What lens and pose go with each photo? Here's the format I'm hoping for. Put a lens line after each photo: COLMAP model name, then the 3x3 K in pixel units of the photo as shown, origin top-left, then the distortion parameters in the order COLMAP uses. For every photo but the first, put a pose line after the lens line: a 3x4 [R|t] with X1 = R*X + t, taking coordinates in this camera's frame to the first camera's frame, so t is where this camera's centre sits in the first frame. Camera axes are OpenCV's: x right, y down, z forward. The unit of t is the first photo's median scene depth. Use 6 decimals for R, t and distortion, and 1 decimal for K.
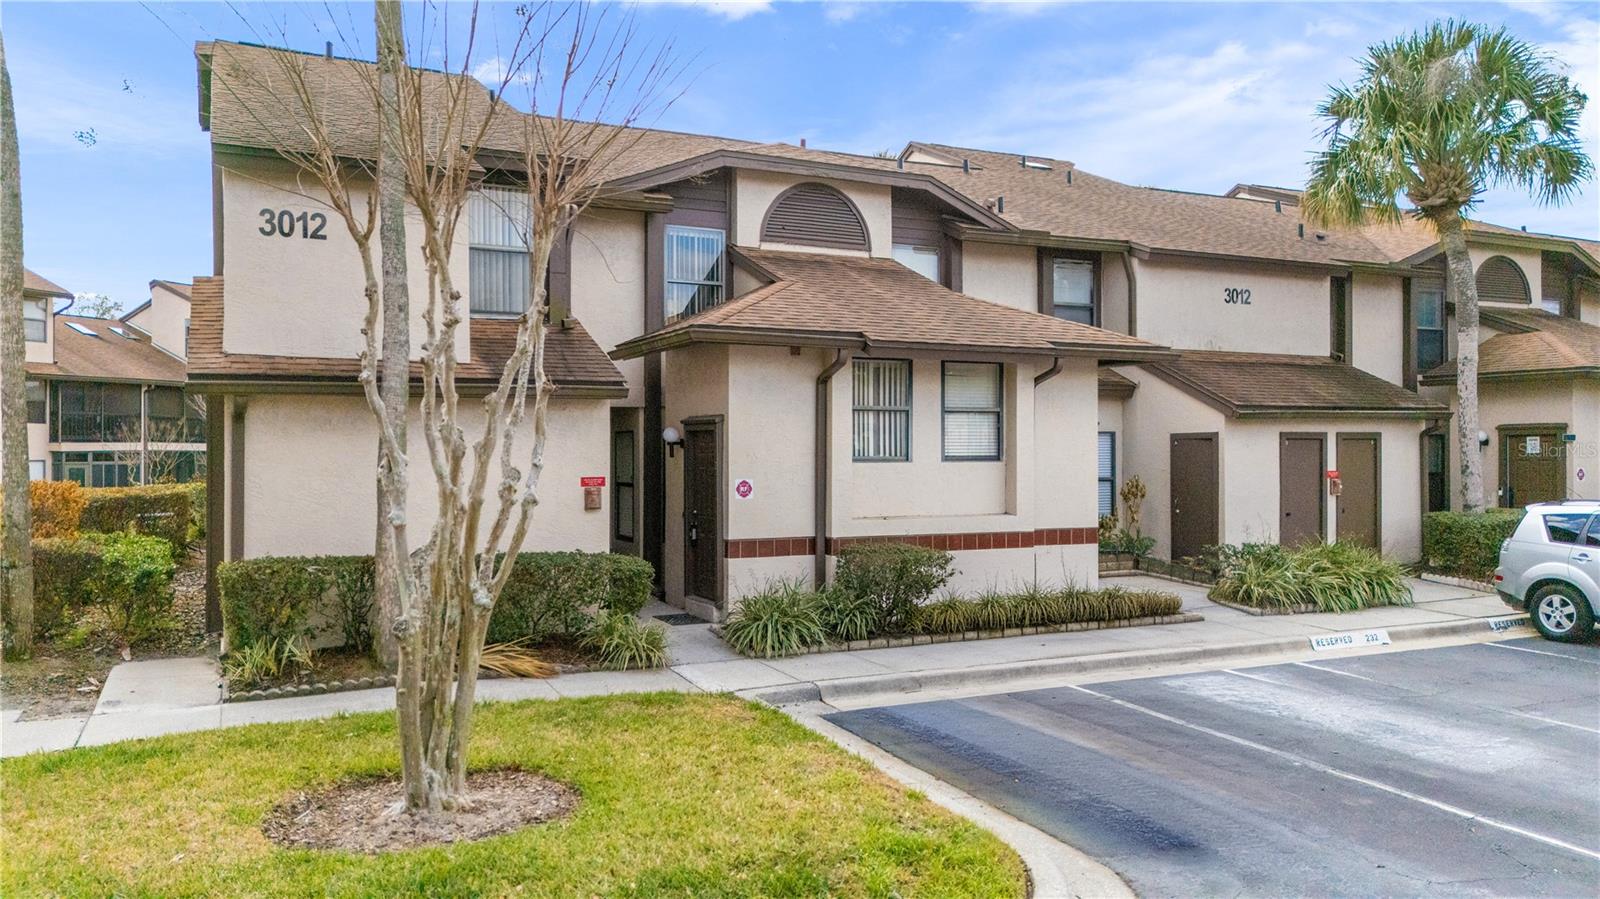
lens RADIAL K [[1169.1, 0, 800.0], [0, 1169.1, 449.5], [0, 0, 1]] dist [0.095181, -0.124269]
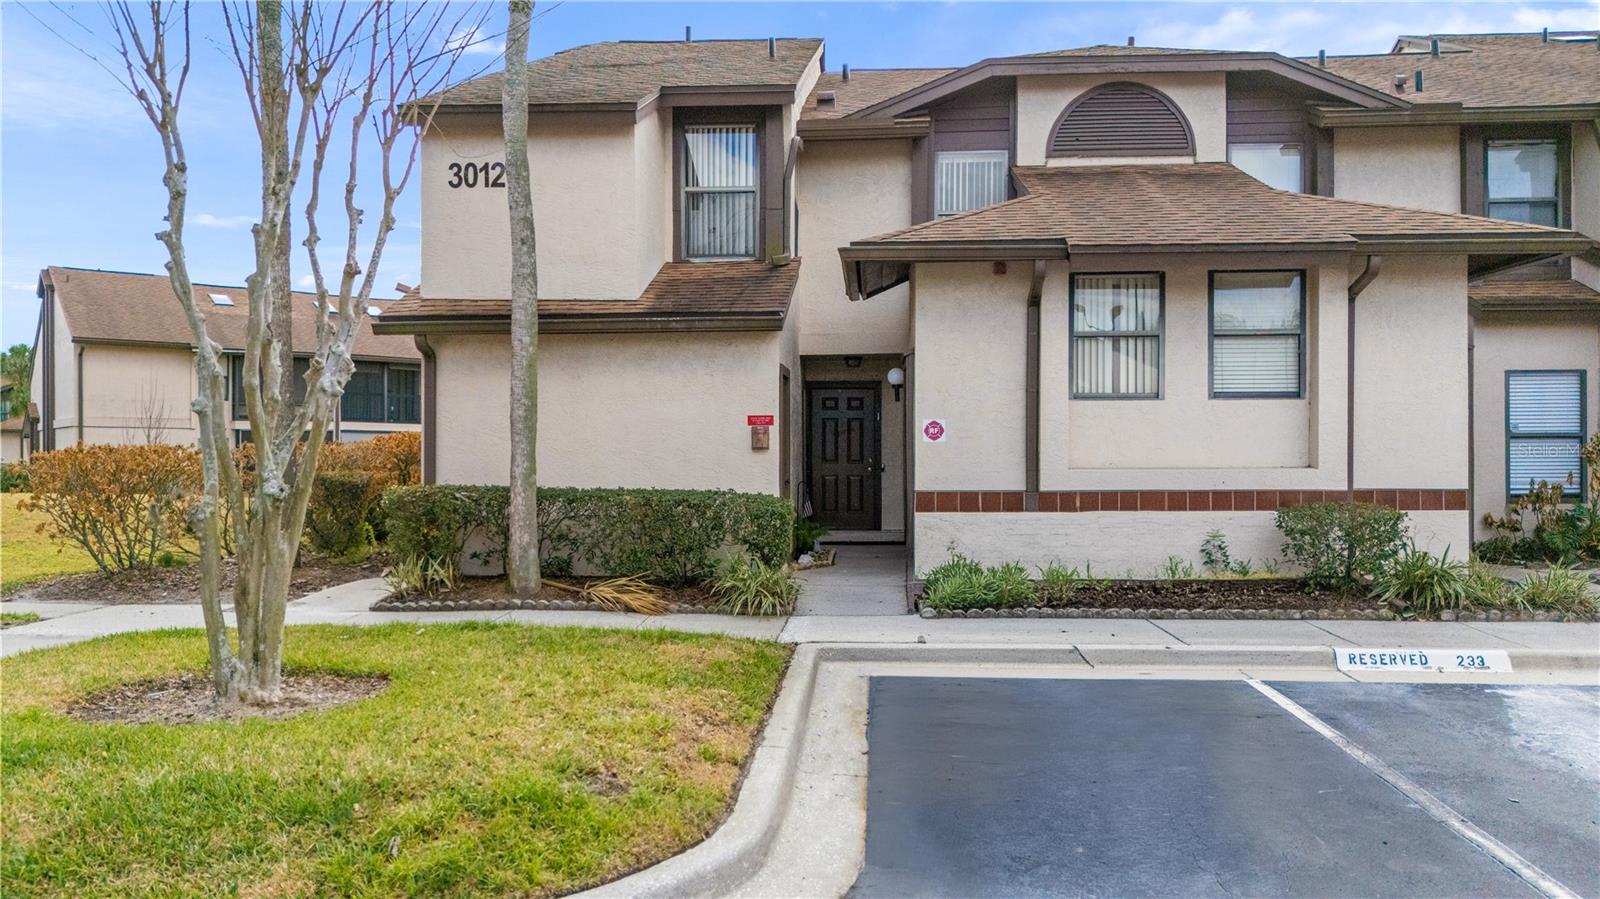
lens RADIAL K [[1169.1, 0, 800.0], [0, 1169.1, 449.5], [0, 0, 1]] dist [0.095181, -0.124269]
pose [[0.872047, 0.000862, -0.489421, 0.279158], [-0.000316, 0.999999, 0.001199, 0.044684], [0.489421, -0.000891, 0.872047, 0.173839]]
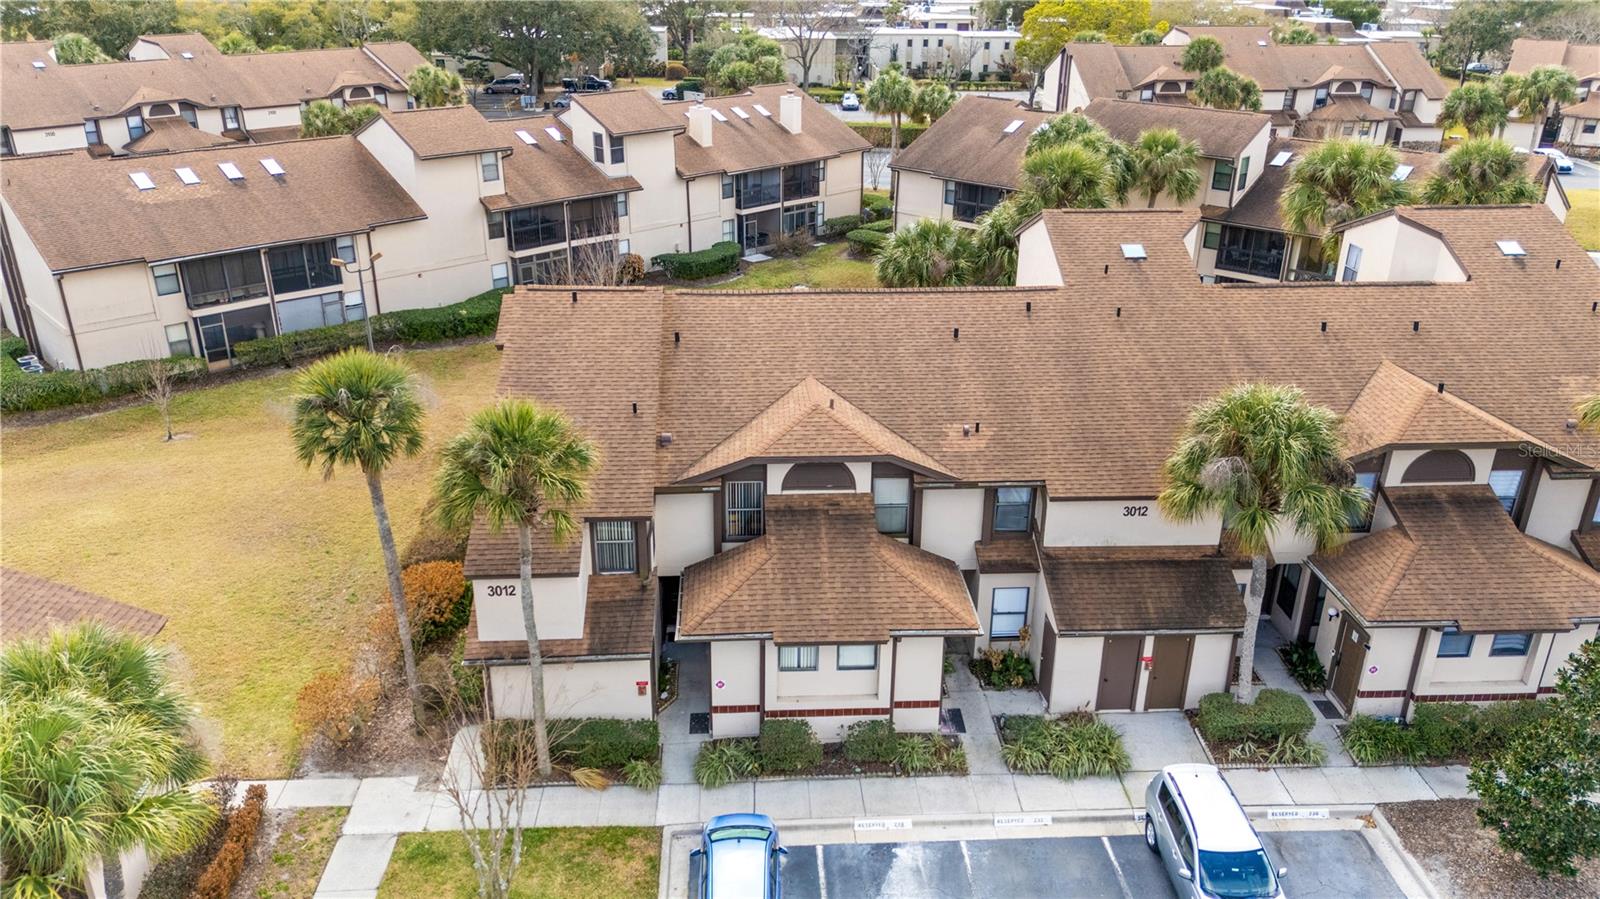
lens RADIAL K [[1169.1, 0, 800.0], [0, 1169.1, 449.5], [0, 0, 1]] dist [0.095181, -0.124269]
pose [[0.924439, 0.161077, -0.345640, 0.668616], [-0.007980, 0.914379, 0.404780, -1.085378], [0.381247, -0.371436, 0.846573, -0.468366]]
